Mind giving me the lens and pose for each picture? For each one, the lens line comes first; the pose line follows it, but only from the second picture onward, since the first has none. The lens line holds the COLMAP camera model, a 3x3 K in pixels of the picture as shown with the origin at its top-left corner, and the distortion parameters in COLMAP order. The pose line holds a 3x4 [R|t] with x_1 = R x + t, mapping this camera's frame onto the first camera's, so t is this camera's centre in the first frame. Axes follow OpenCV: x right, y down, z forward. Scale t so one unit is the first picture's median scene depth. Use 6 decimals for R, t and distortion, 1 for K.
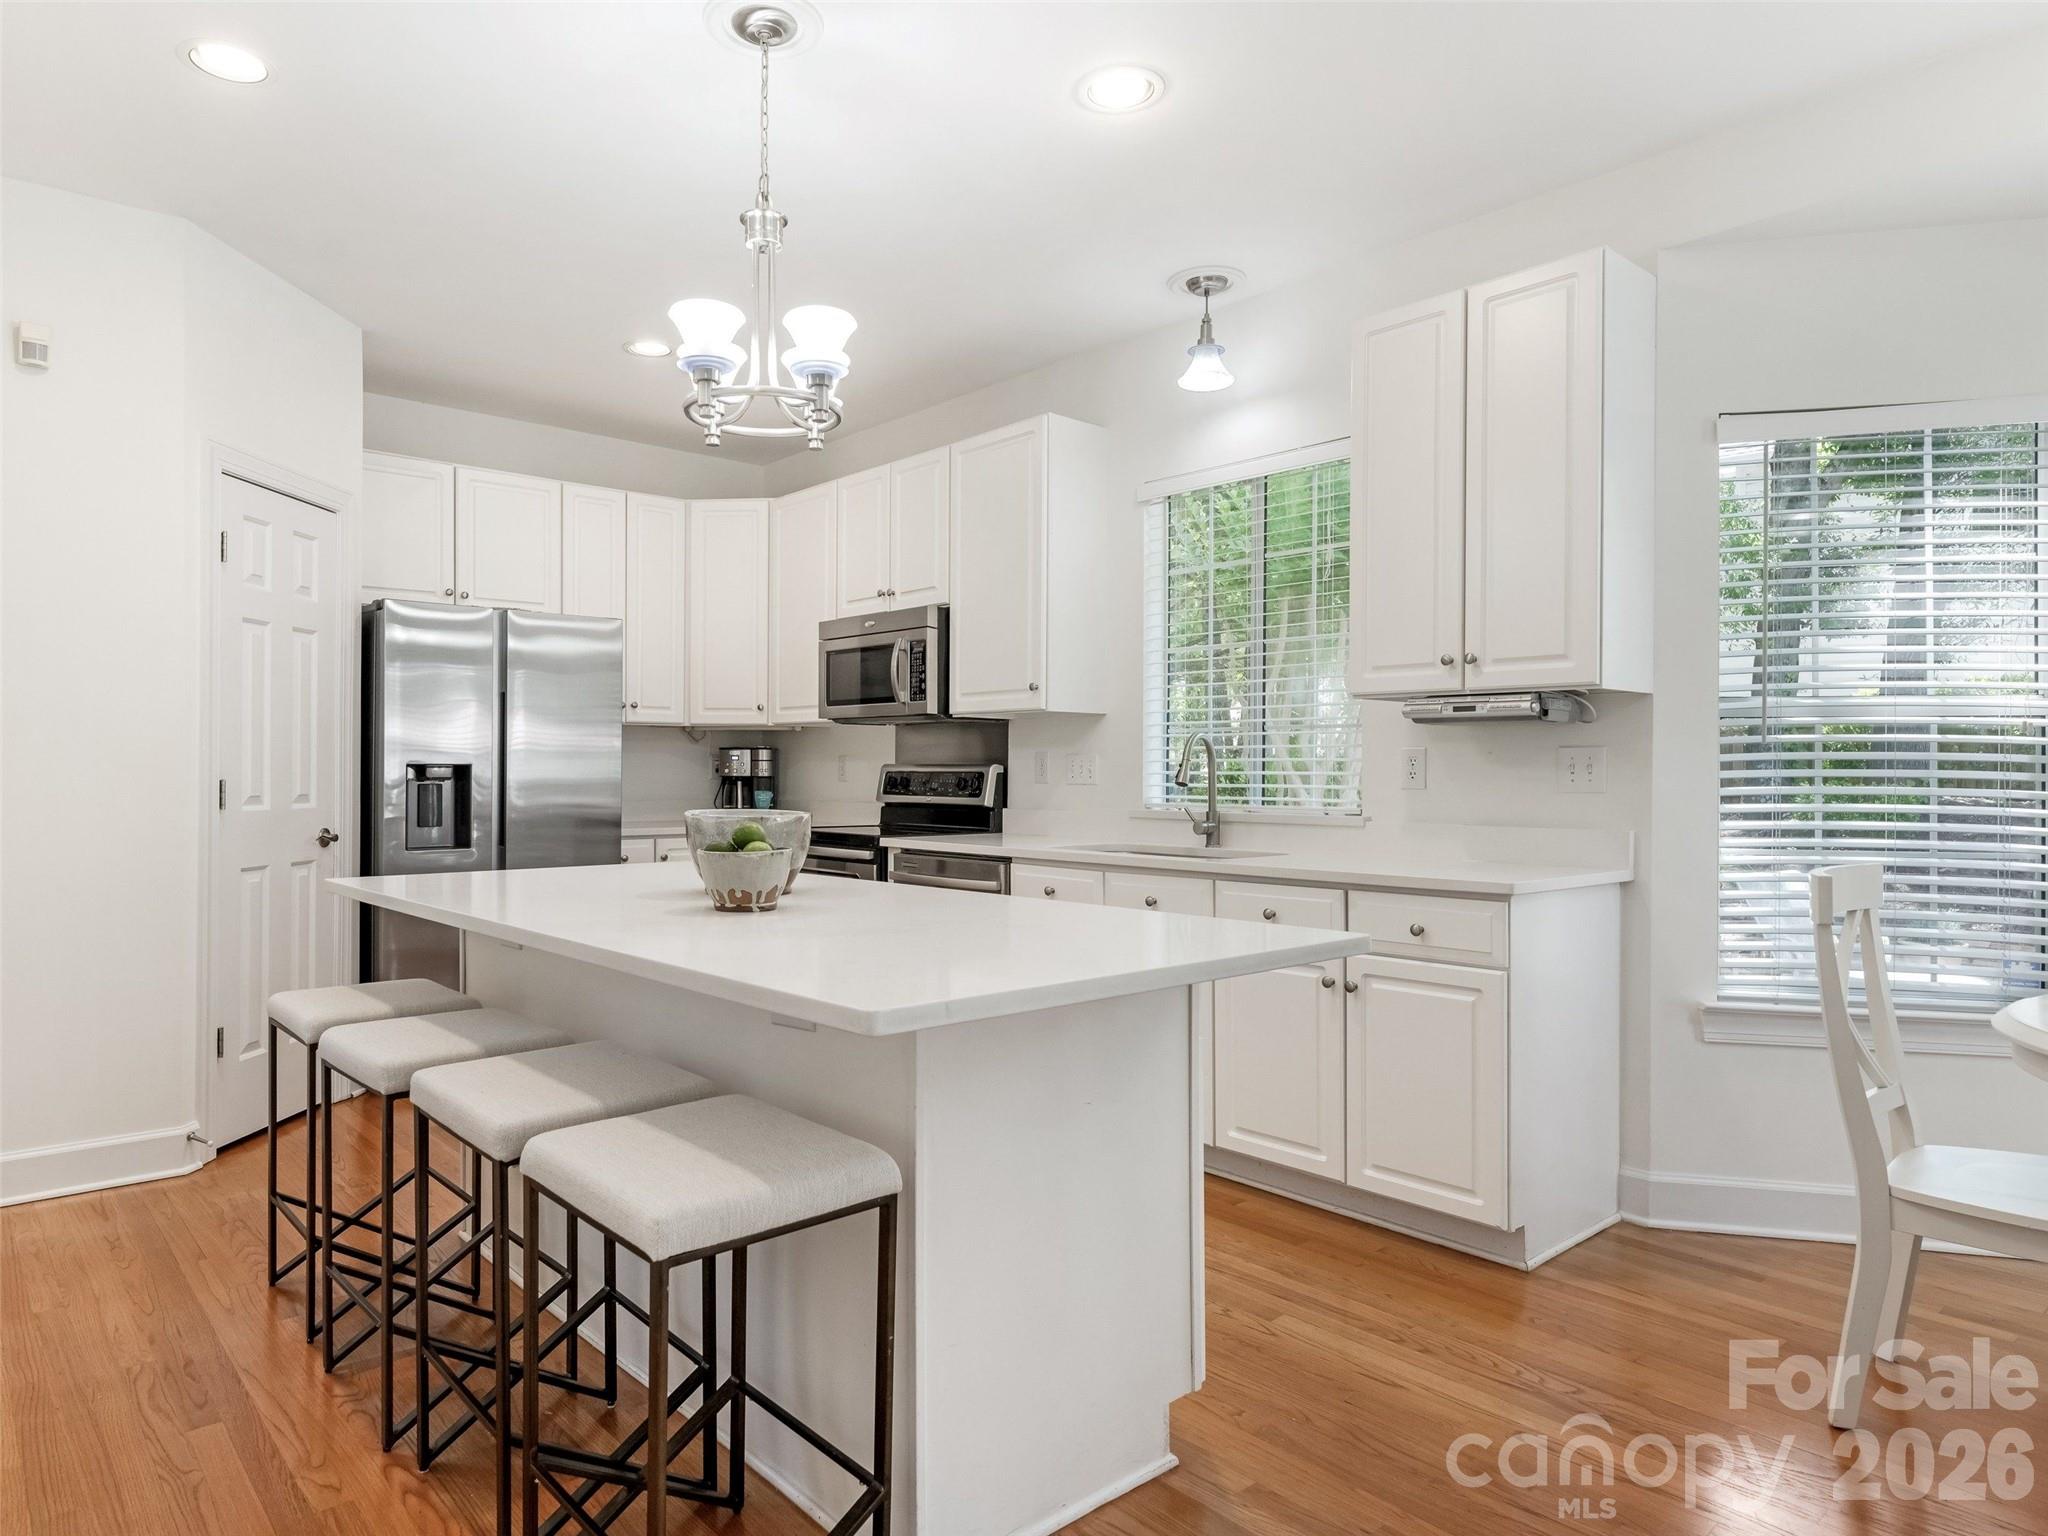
lens RADIAL K [[1327.6, 0, 1023.1], [0, 1327.6, 775.6], [0, 0, 1]] dist [0.005387, 0.001230]
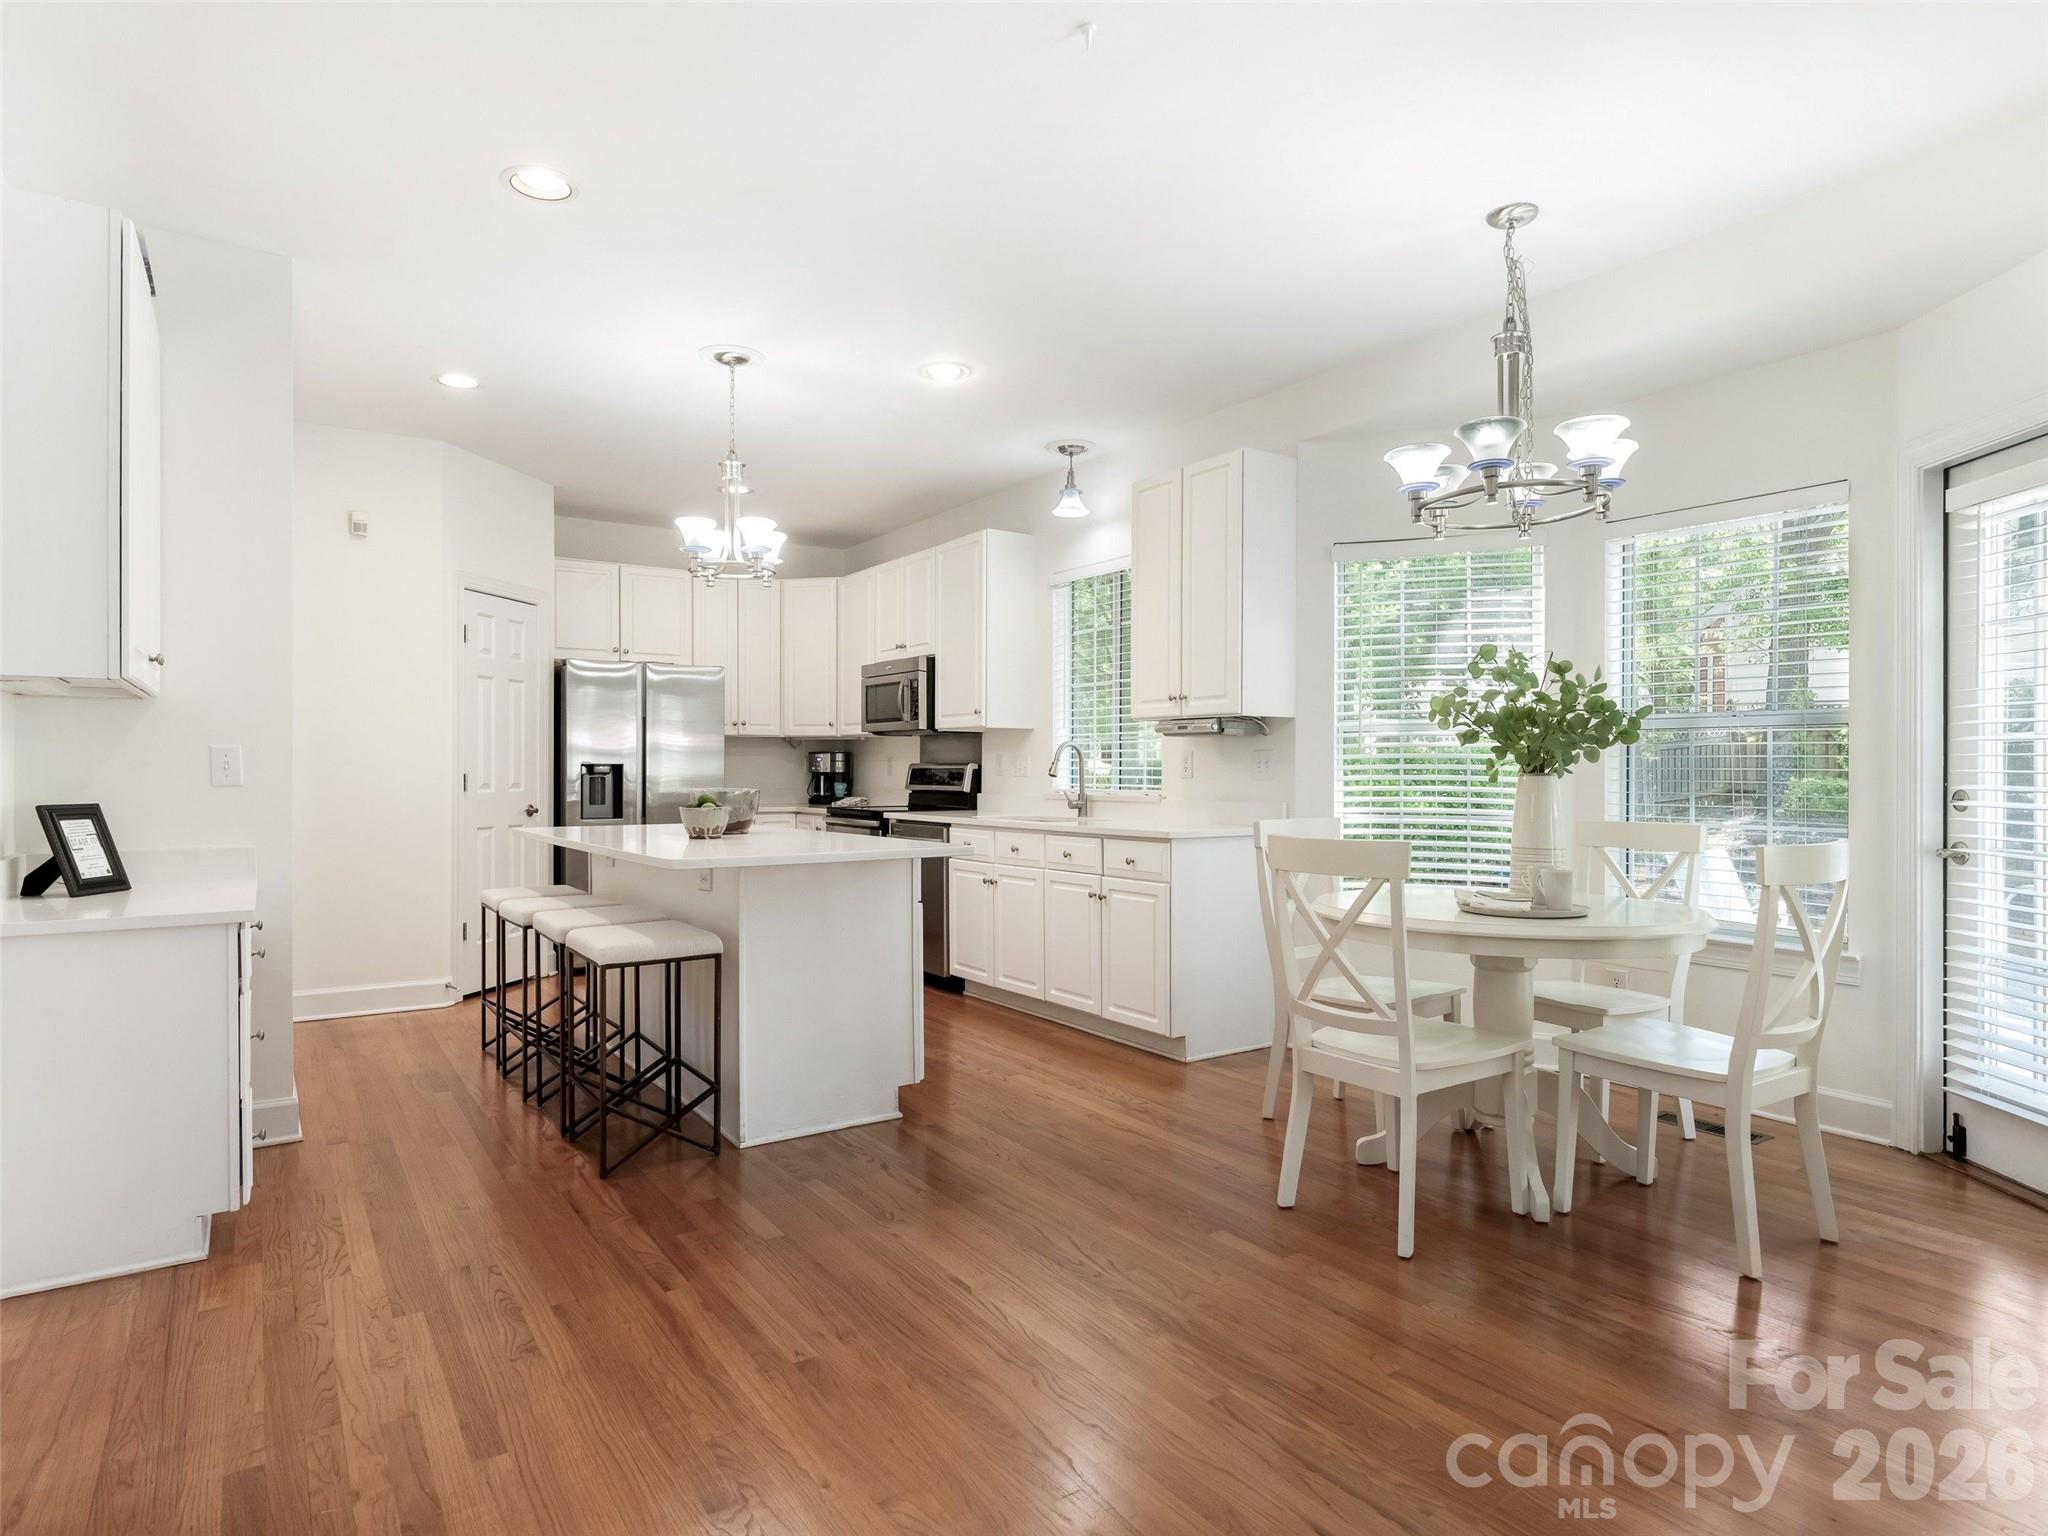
lens RADIAL K [[1172.2, 0, 1042.1], [0, 1172.2, 777.5], [0, 0, 1]] dist [0.012347, -0.000544]
pose [[0.993781, -0.001289, -0.111347, 0.226476], [0.001620, 0.999995, 0.002884, 0.004122], [0.111342, -0.003046, 0.993777, -0.309587]]
